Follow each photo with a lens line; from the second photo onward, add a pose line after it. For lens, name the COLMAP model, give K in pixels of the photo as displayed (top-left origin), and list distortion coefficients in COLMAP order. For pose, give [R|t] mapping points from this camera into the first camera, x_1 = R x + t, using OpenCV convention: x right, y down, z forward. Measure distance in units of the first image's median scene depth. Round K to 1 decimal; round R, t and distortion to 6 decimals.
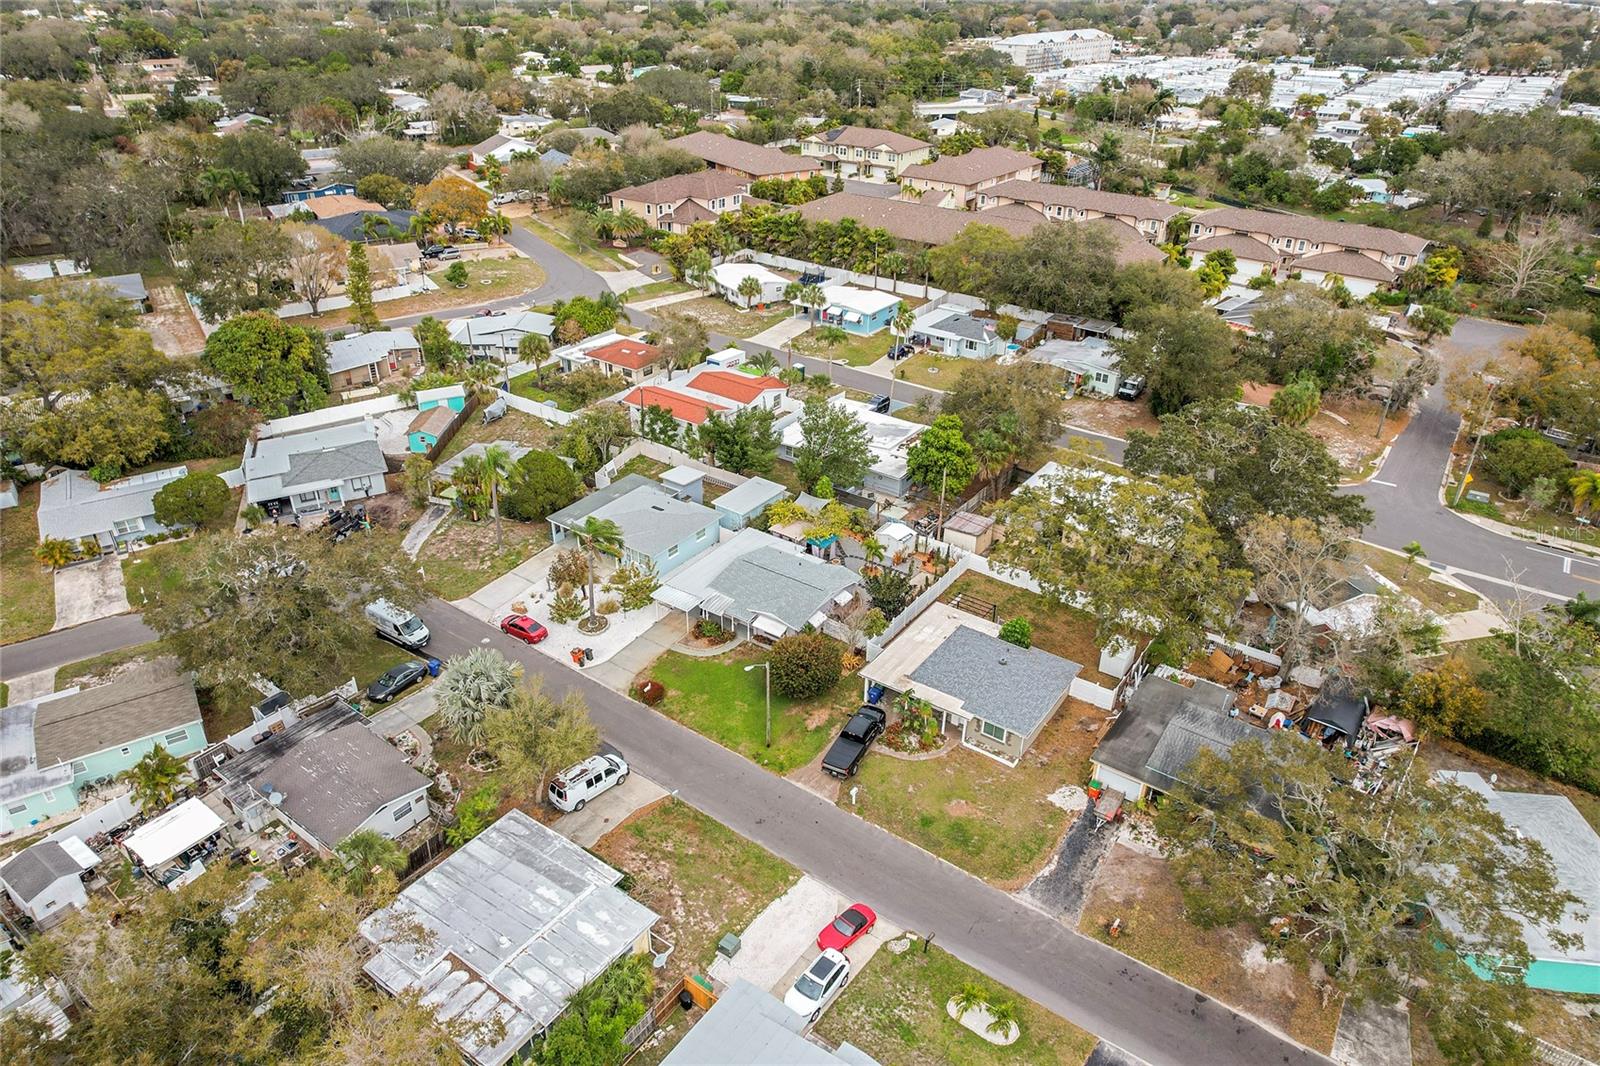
lens RADIAL K [[976.7, 0, 803.0], [0, 976.7, 530.4], [0, 0, 1]] dist [-0.051357, 0.039659]
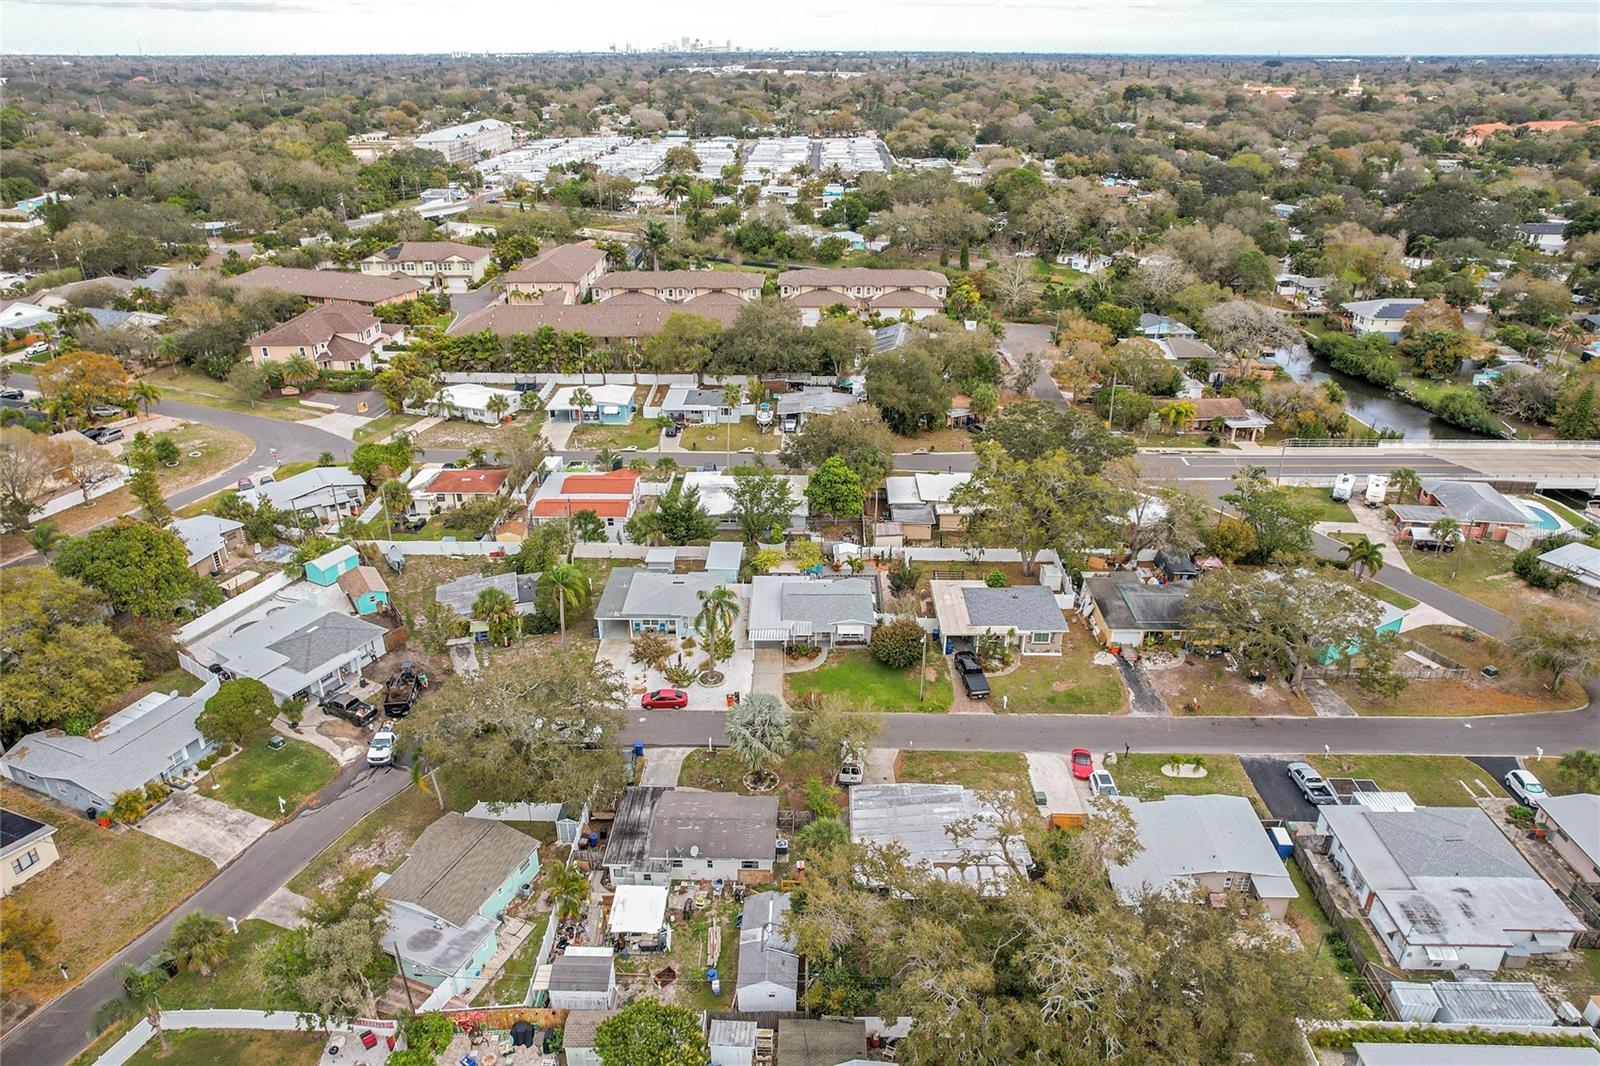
lens RADIAL K [[976.7, 0, 803.0], [0, 976.7, 530.4], [0, 0, 1]] dist [-0.051357, 0.039659]
pose [[0.840586, -0.254099, 0.478381, -0.339613], [0.288591, 0.957451, 0.001467, -0.024698], [-0.458399, 0.136824, 0.878151, -0.067845]]
